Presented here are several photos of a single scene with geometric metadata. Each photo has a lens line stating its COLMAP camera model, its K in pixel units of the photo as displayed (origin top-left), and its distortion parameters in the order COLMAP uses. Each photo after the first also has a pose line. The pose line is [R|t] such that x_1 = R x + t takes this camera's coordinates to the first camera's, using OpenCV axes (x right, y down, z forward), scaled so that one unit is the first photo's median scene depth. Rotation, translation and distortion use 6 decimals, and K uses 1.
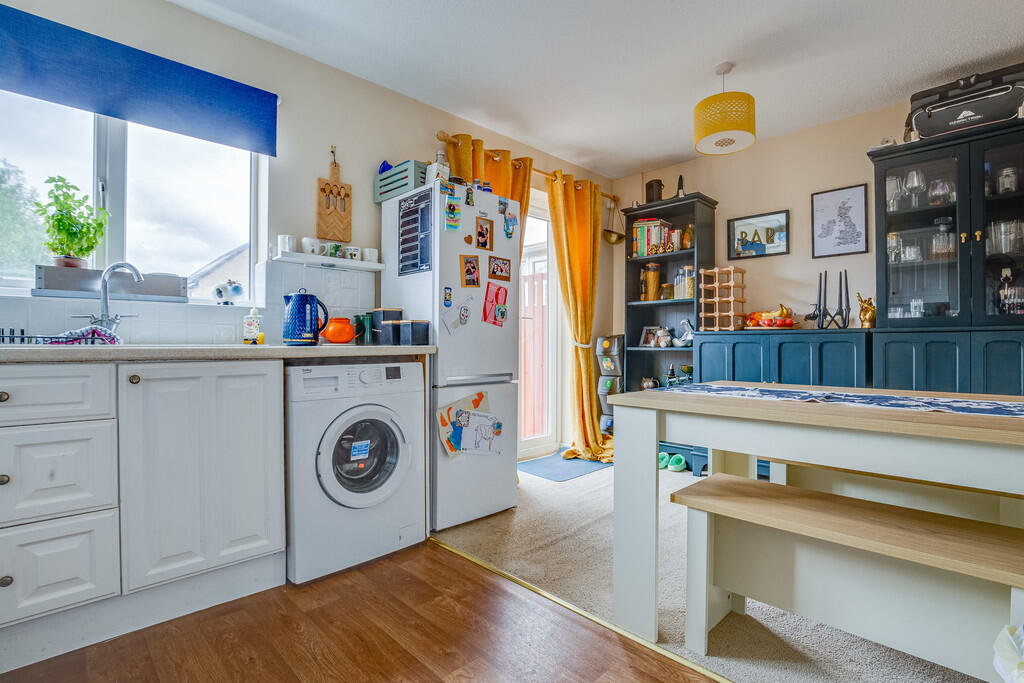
lens RADIAL K [[483.3, 0, 505.8], [0, 483.3, 340.8], [0, 0, 1]] dist [-0.031533, 0.004502]
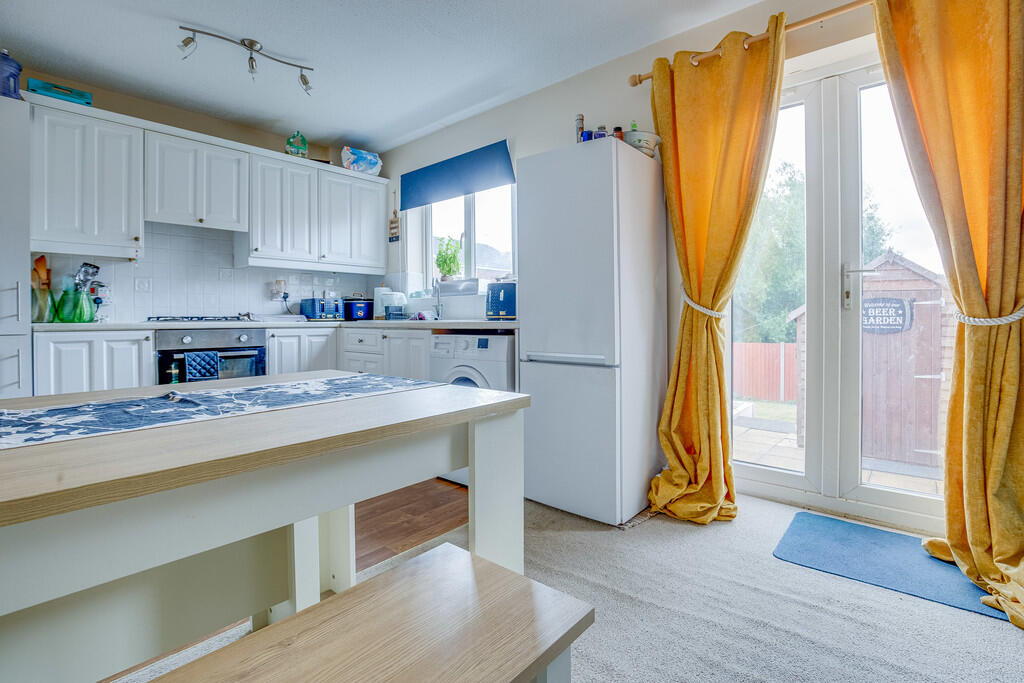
lens RADIAL K [[465.2, 0, 515.2], [0, 465.2, 322.1], [0, 0, 1]] dist [-0.002827, -0.000033]
pose [[0.107121, 0.006654, -0.994224, 0.512475], [0.013379, 0.999877, 0.008133, 0.002312], [0.994156, -0.014173, 0.107018, 0.518024]]
